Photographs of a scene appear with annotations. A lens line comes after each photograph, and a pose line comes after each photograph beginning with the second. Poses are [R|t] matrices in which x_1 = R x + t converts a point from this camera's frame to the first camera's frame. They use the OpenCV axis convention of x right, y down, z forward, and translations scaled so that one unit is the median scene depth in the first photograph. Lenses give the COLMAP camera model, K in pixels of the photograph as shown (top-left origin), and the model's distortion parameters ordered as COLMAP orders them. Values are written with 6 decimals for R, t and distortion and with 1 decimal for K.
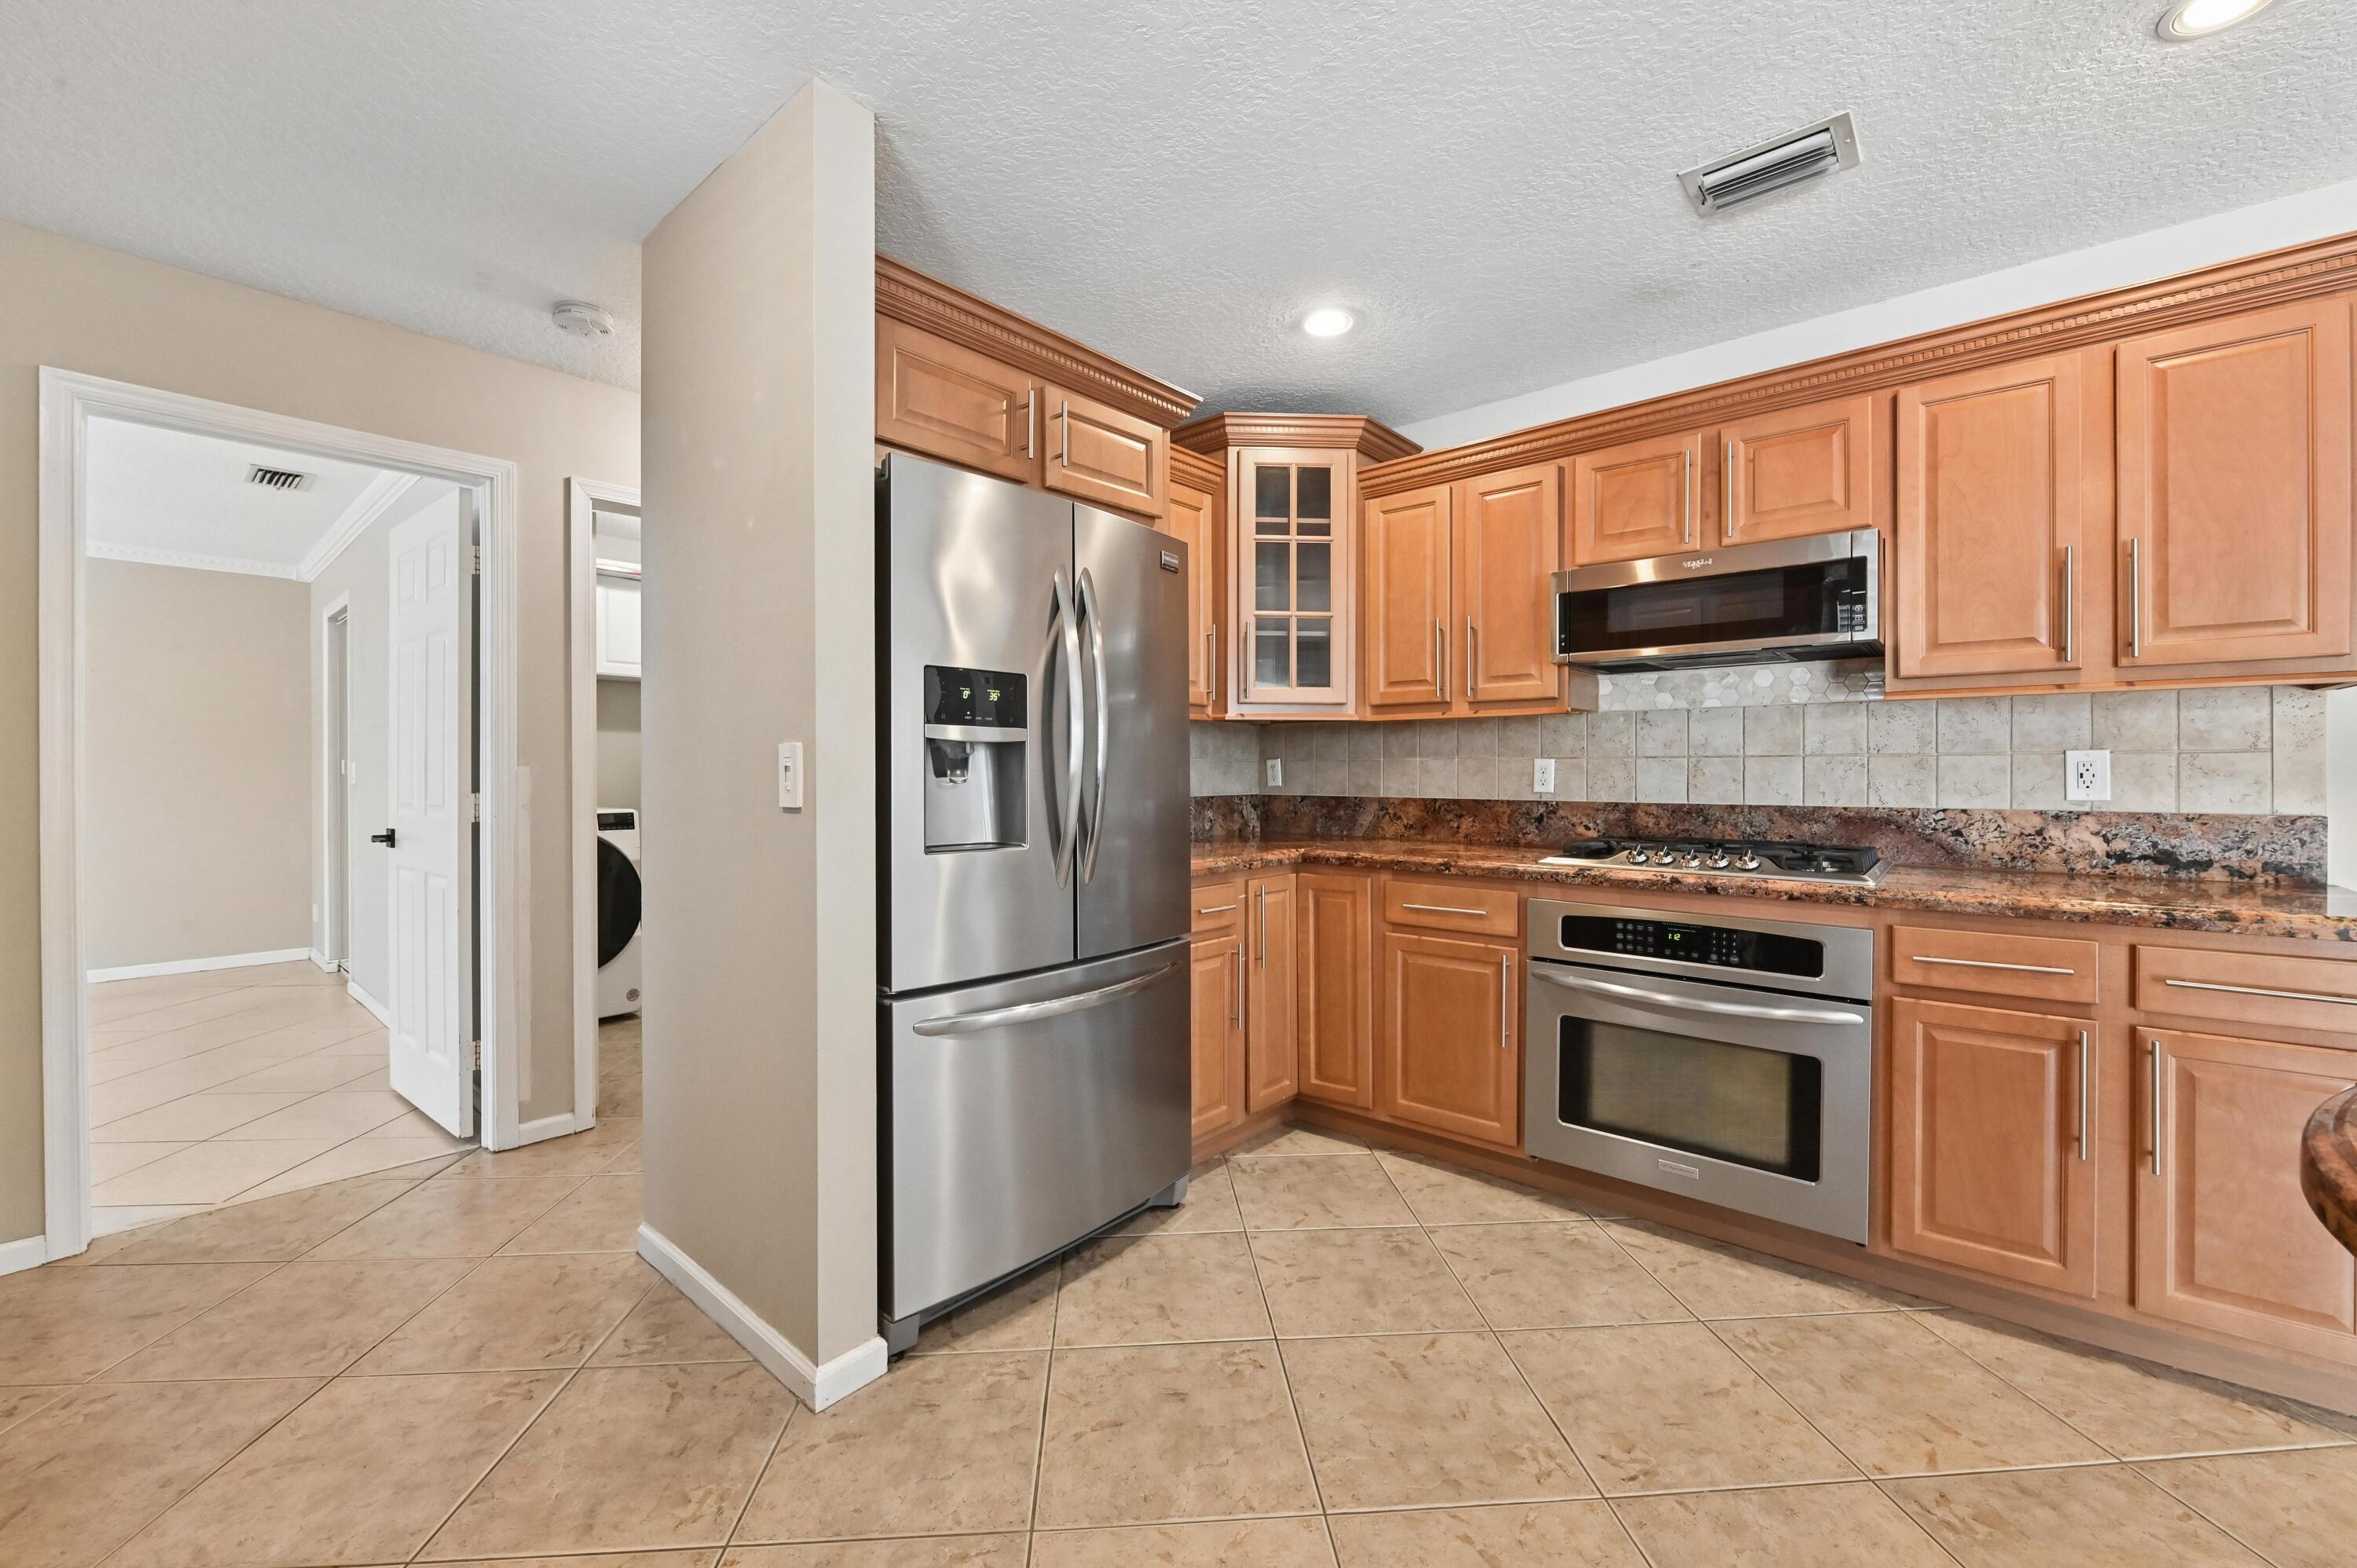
lens RADIAL K [[943.0, 0, 1192.3], [0, 943.0, 775.2], [0, 0, 1]] dist [-0.010613, 0.000362]
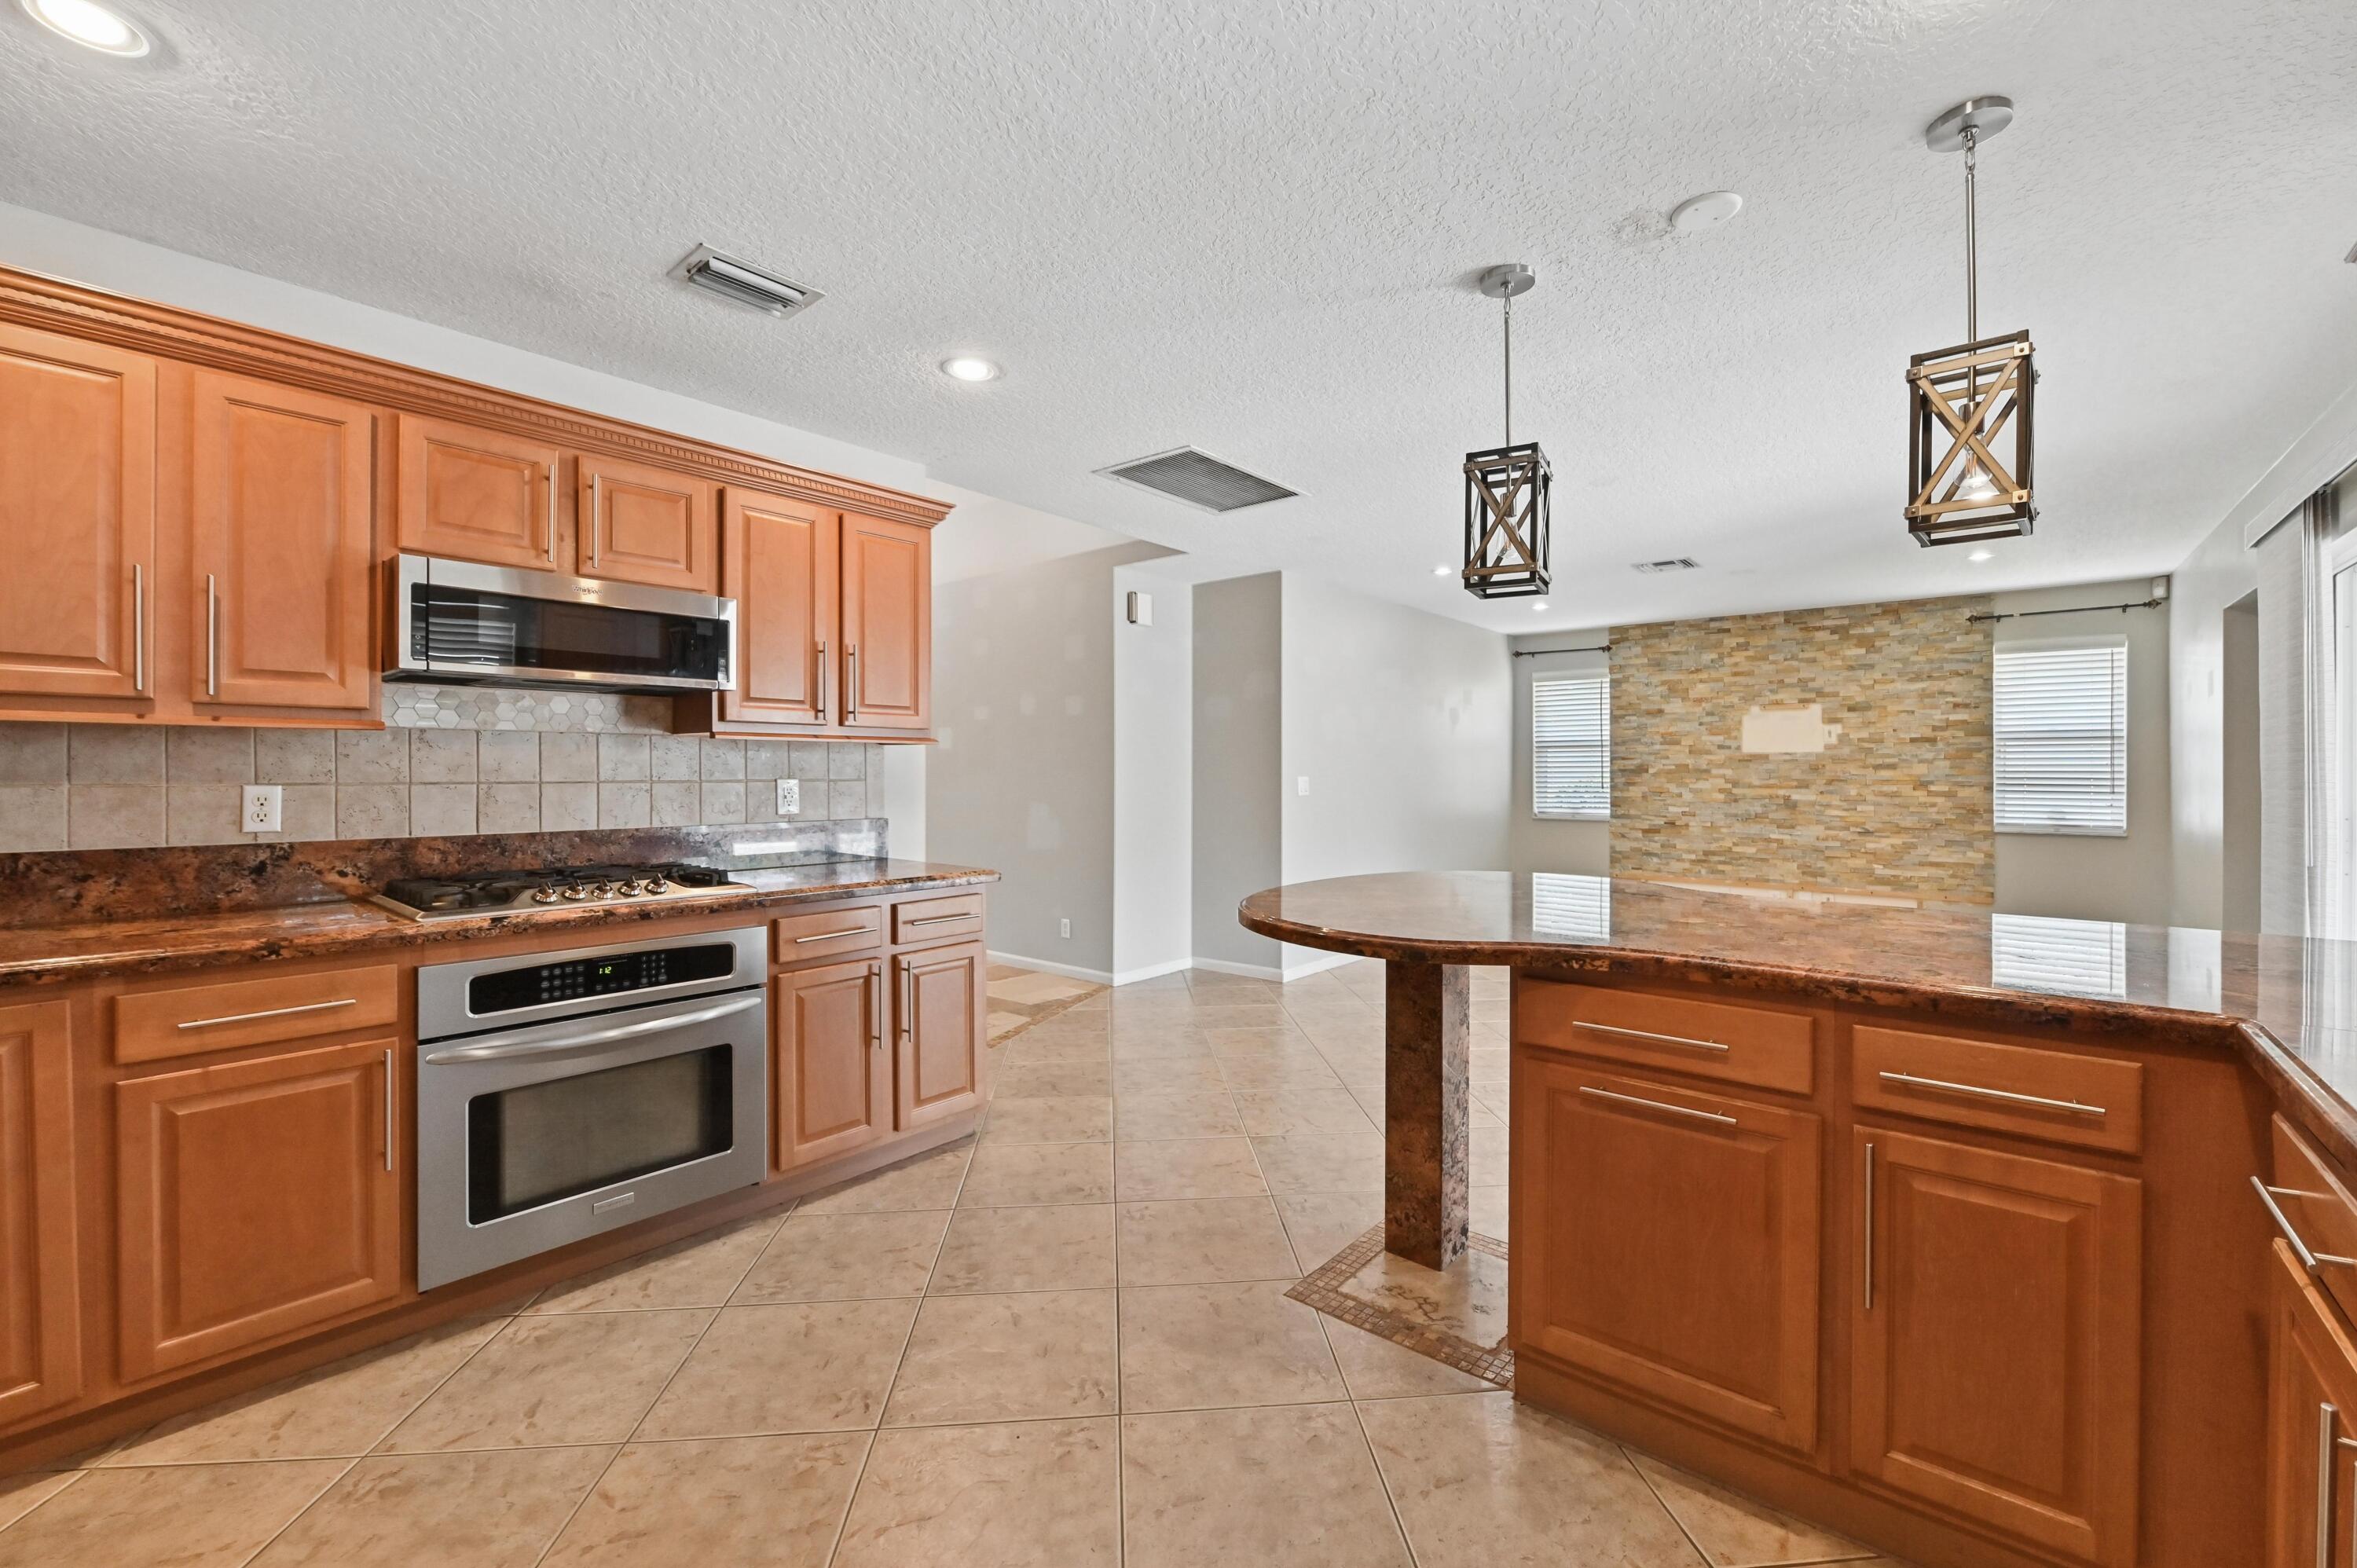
lens RADIAL K [[955.6, 0, 1184.8], [0, 955.6, 770.1], [0, 0, 1]] dist [-0.010006, -0.000164]
pose [[-0.013224, 0.002479, 0.999909, -0.463882], [0.004216, 0.999988, -0.002424, -0.031172], [-0.999904, 0.004183, -0.013234, 0.382004]]
